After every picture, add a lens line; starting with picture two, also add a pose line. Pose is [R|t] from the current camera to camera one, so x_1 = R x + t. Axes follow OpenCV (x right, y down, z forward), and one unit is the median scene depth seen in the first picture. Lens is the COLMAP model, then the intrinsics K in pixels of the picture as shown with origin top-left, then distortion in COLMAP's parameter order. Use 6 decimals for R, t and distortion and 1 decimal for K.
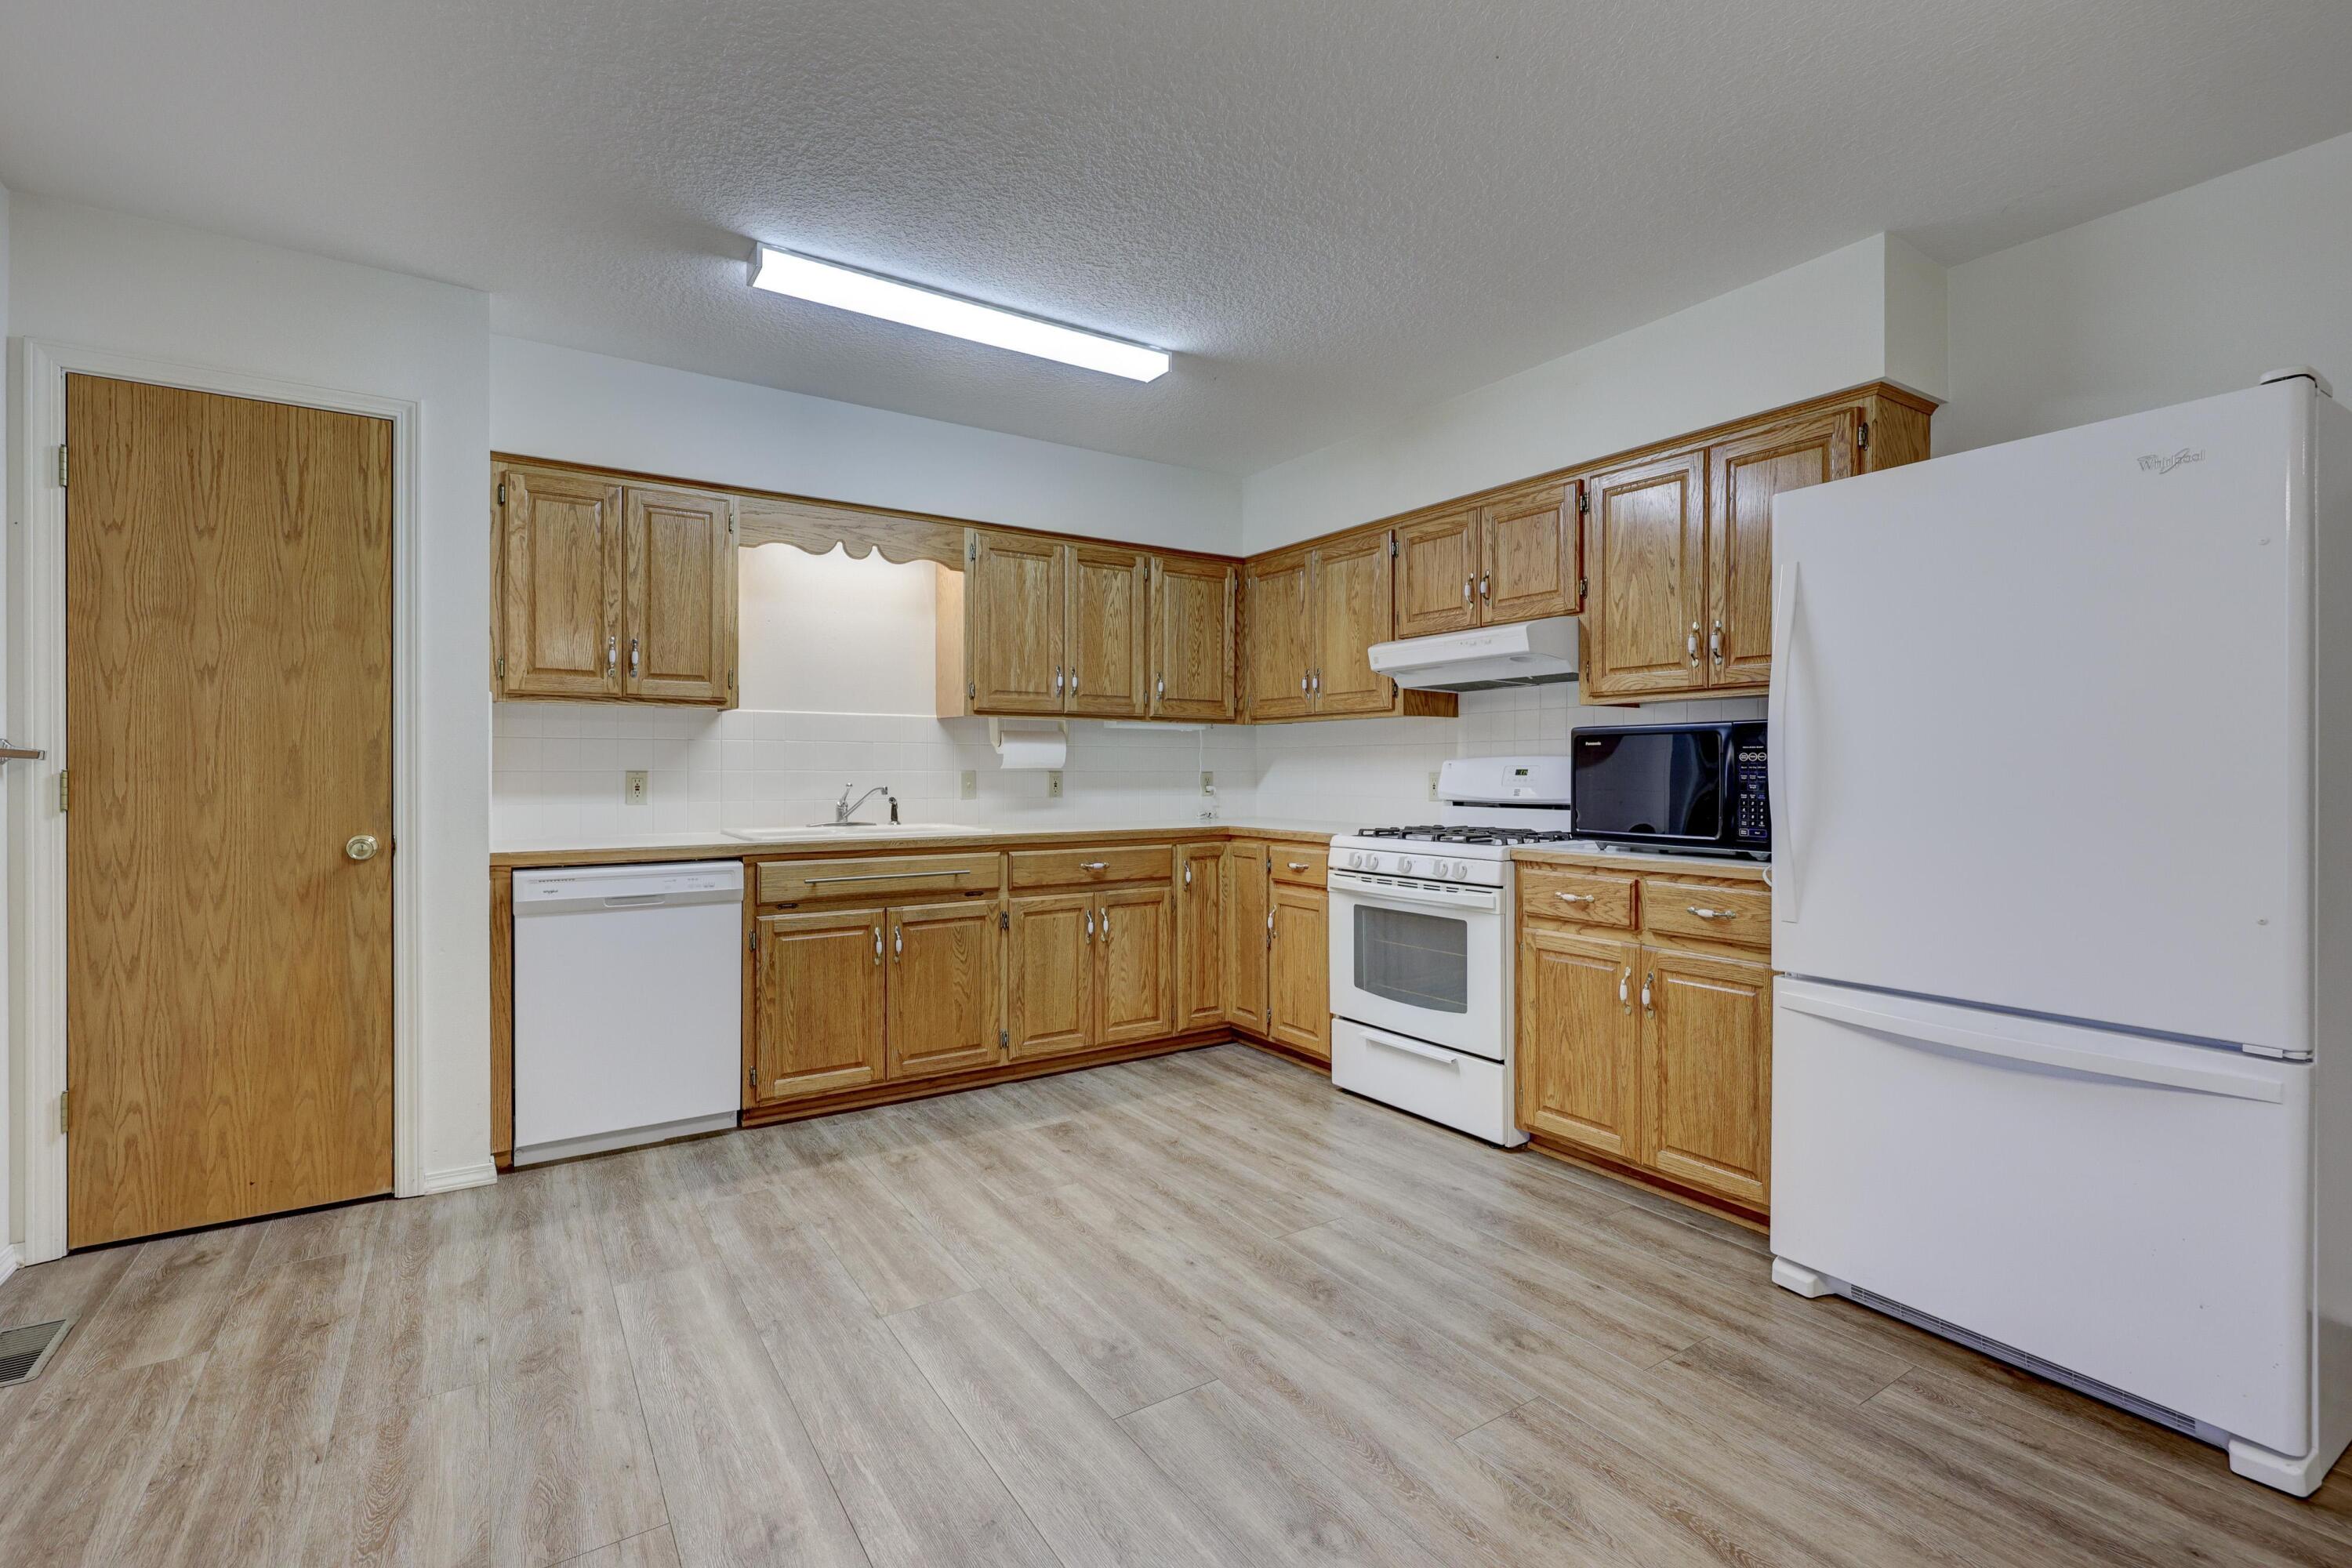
lens RADIAL K [[1059.3, 0, 1166.9], [0, 1059.3, 778.5], [0, 0, 1]] dist [-0.000975, -0.000733]
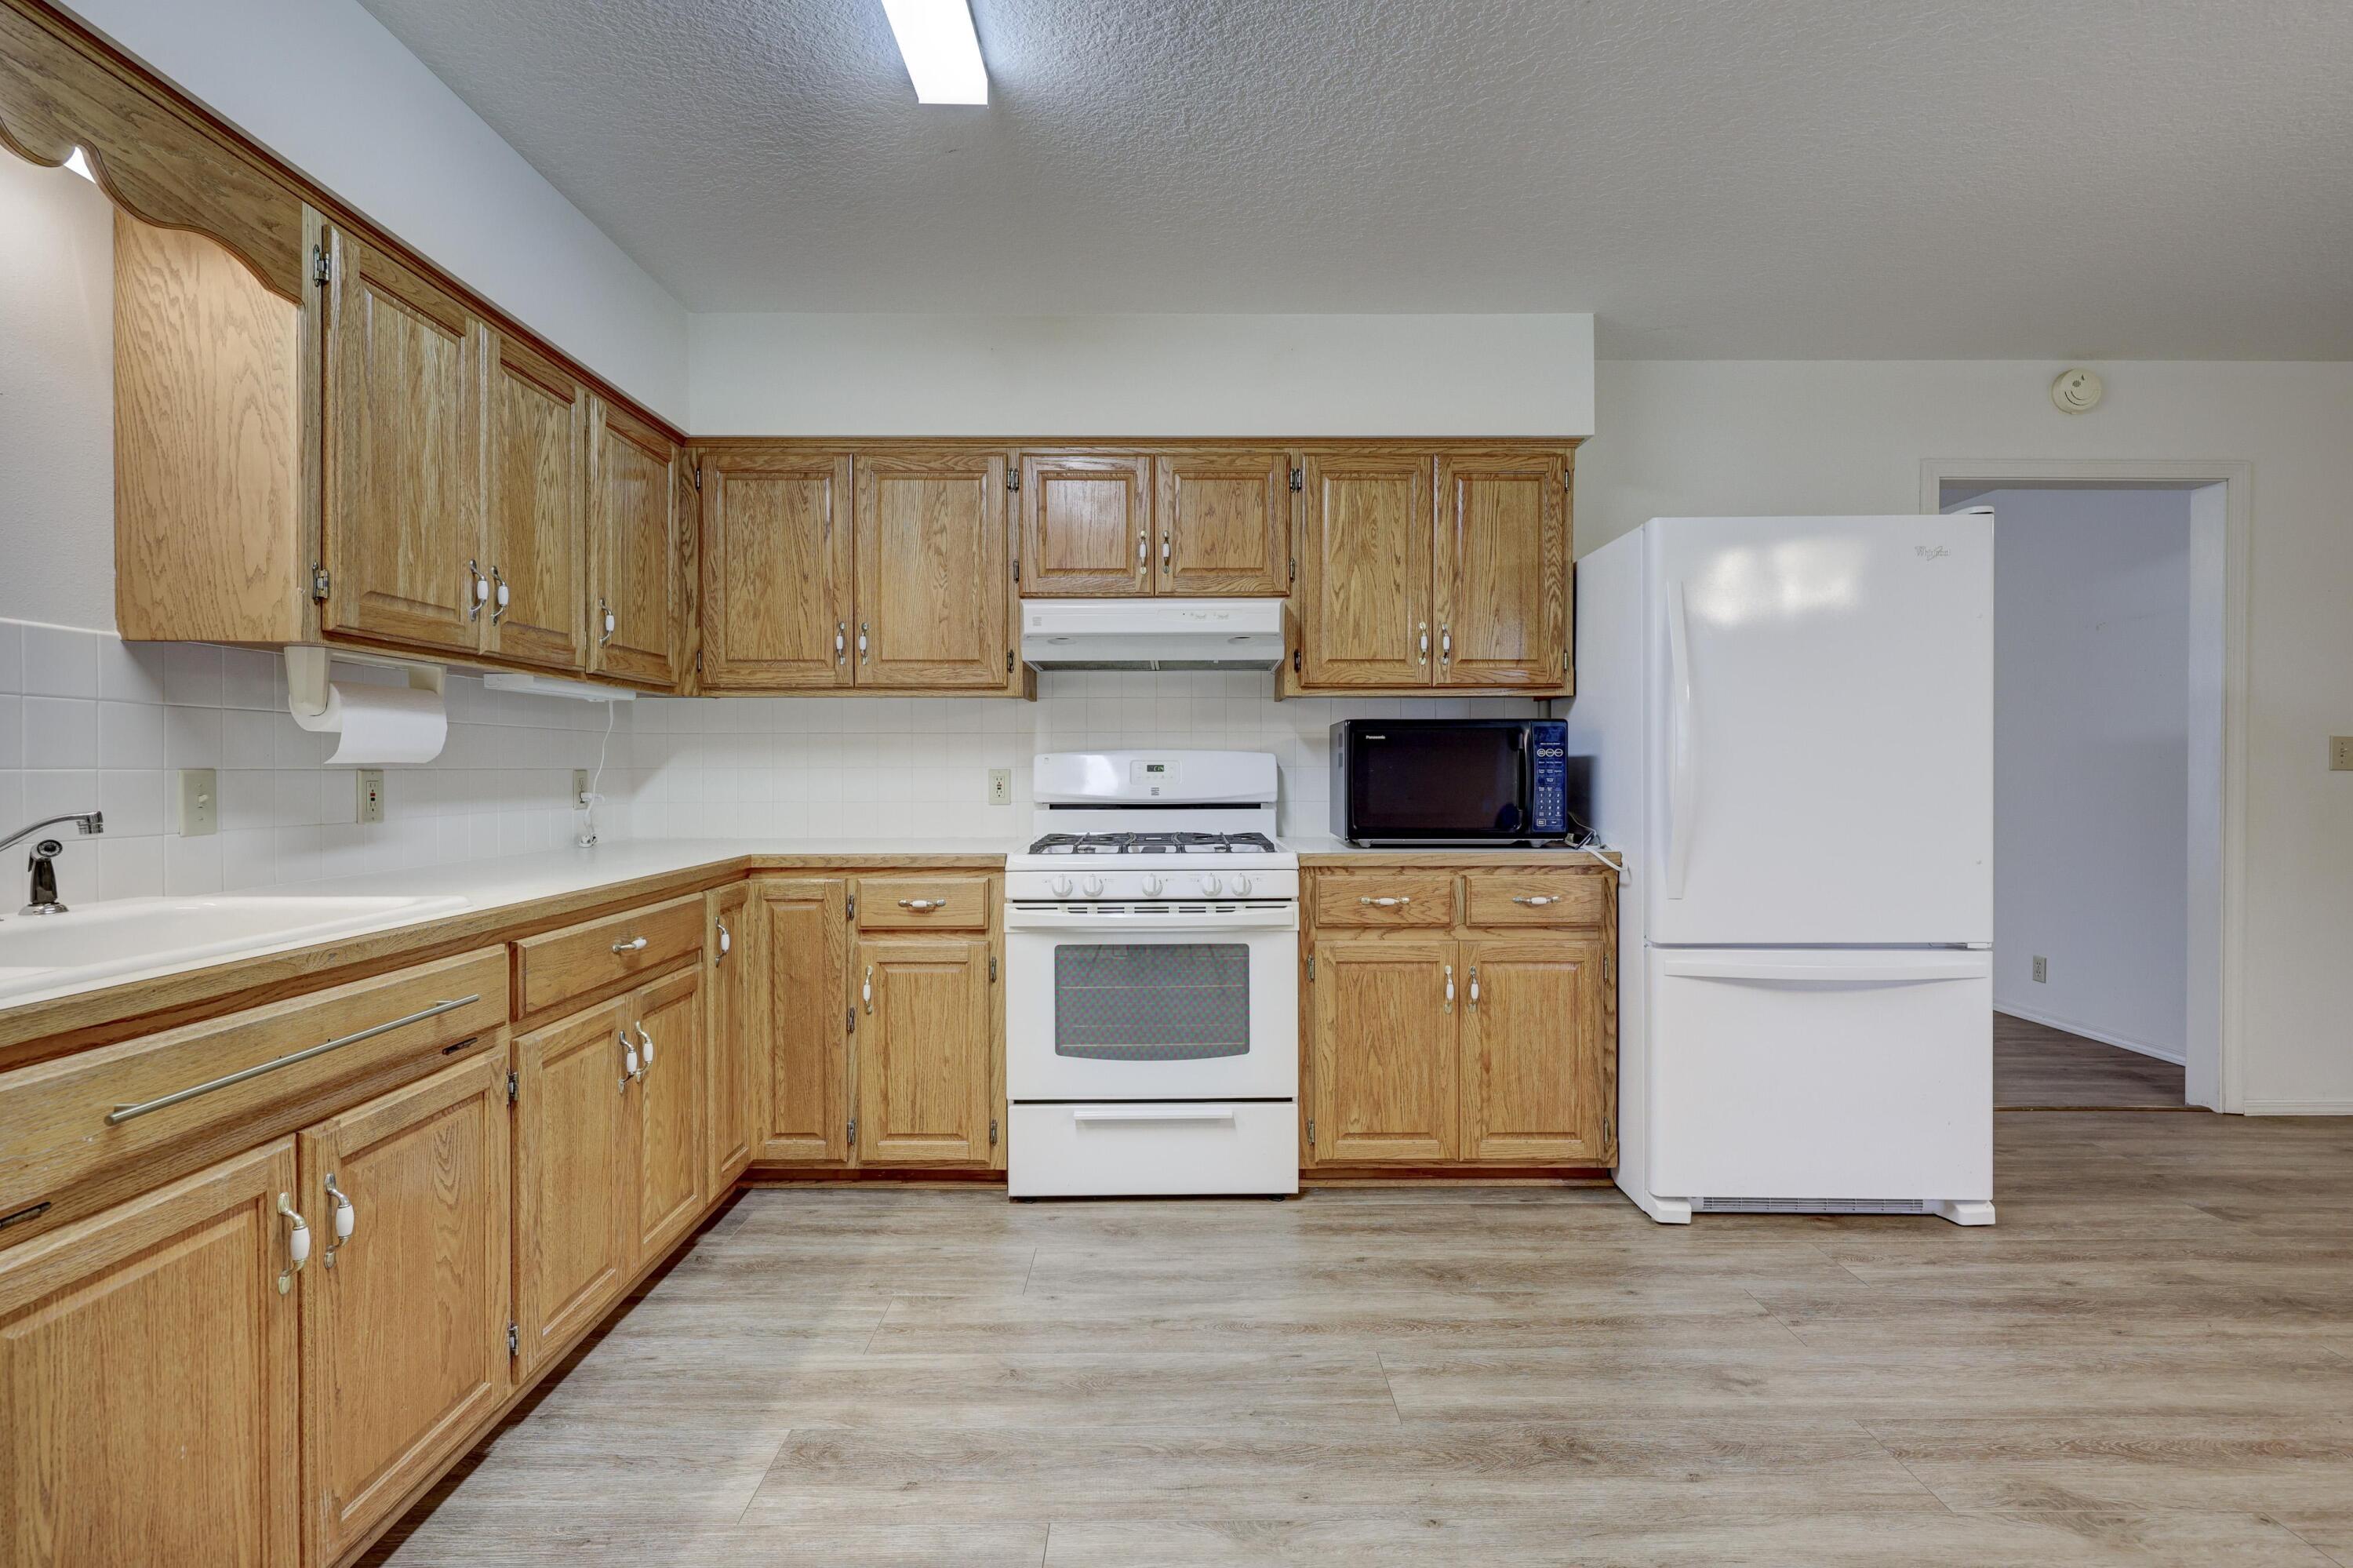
lens RADIAL K [[1059.8, 0, 1187.7], [0, 1059.8, 775.6], [0, 0, 1]] dist [-0.000975, -0.000733]
pose [[0.535413, -0.008641, 0.844546, -0.397391], [0.008769, 0.999951, 0.004672, -0.003605], [-0.844545, 0.004905, 0.535463, 0.512264]]
